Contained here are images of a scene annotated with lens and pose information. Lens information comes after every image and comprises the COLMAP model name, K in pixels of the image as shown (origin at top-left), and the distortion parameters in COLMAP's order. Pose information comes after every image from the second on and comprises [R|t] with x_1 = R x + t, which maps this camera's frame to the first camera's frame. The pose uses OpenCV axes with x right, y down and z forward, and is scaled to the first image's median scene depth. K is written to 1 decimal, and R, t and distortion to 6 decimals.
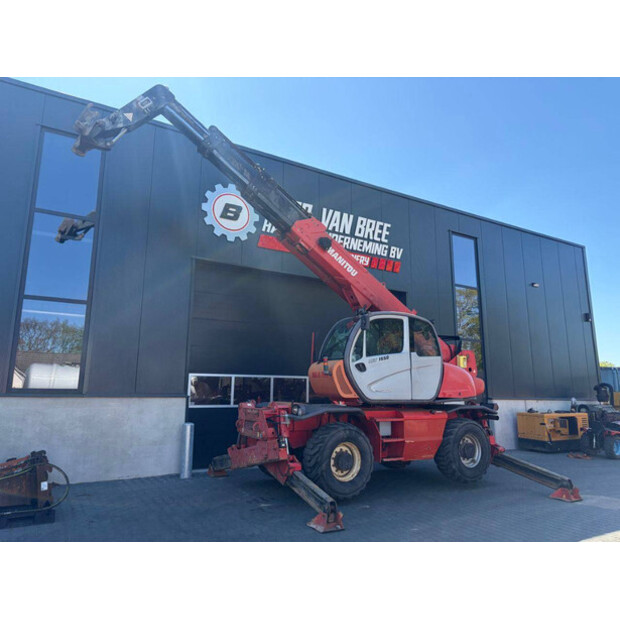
lens RADIAL K [[467.2, 0, 310.5], [0, 467.2, 305.5], [0, 0, 1]] dist [0.056847, -0.067560]
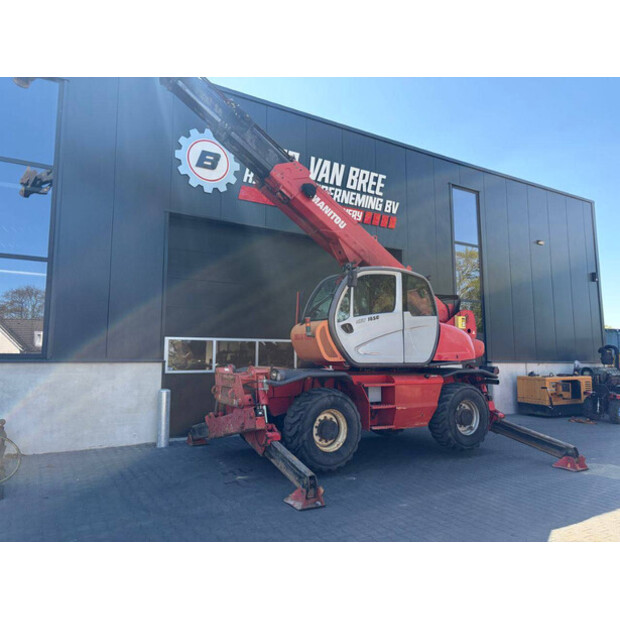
lens RADIAL K [[467.6, 0, 306.2], [0, 467.6, 306.5], [0, 0, 1]] dist [0.047622, -0.059453]
pose [[0.999938, -0.006807, -0.008832, 0.033407], [0.007443, 0.997223, 0.074099, 0.021554], [0.008303, -0.074160, 0.997212, 0.096159]]
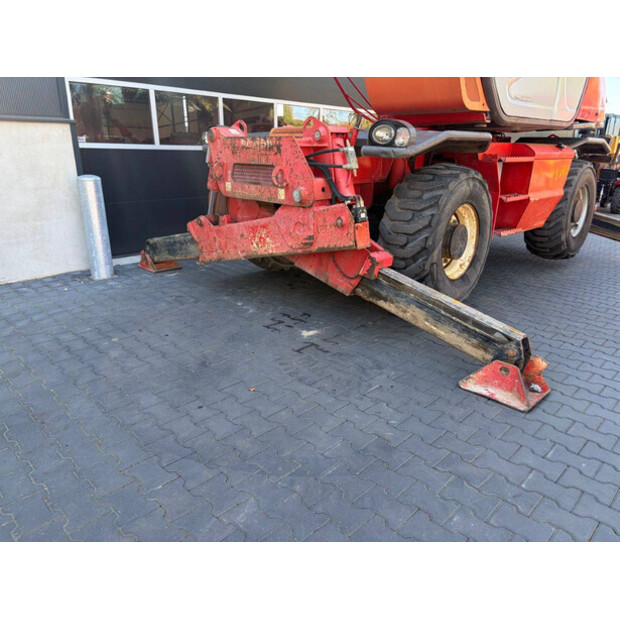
lens RADIAL K [[467.6, 0, 306.2], [0, 467.6, 306.5], [0, 0, 1]] dist [0.047622, -0.059453]
pose [[0.968310, -0.080953, 0.236268, -0.182846], [-0.041691, 0.880345, 0.472499, 0.139865], [-0.246247, -0.467375, 0.849072, 0.502956]]
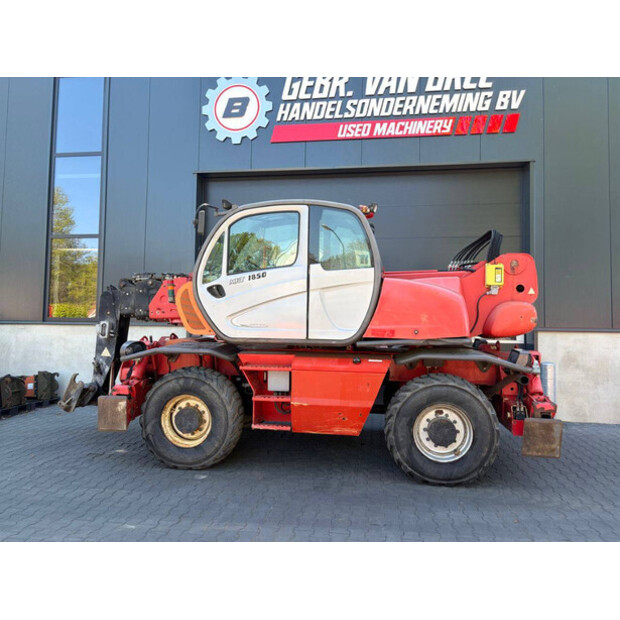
lens RADIAL K [[473.7, 0, 323.3], [0, 473.7, 294.2], [0, 0, 1]] dist [0.022443, -0.000913]
pose [[0.767252, -0.024829, -0.640865, 0.614977], [0.113911, 0.988638, 0.098073, 0.079279], [0.631149, -0.148249, 0.761363, 0.526407]]
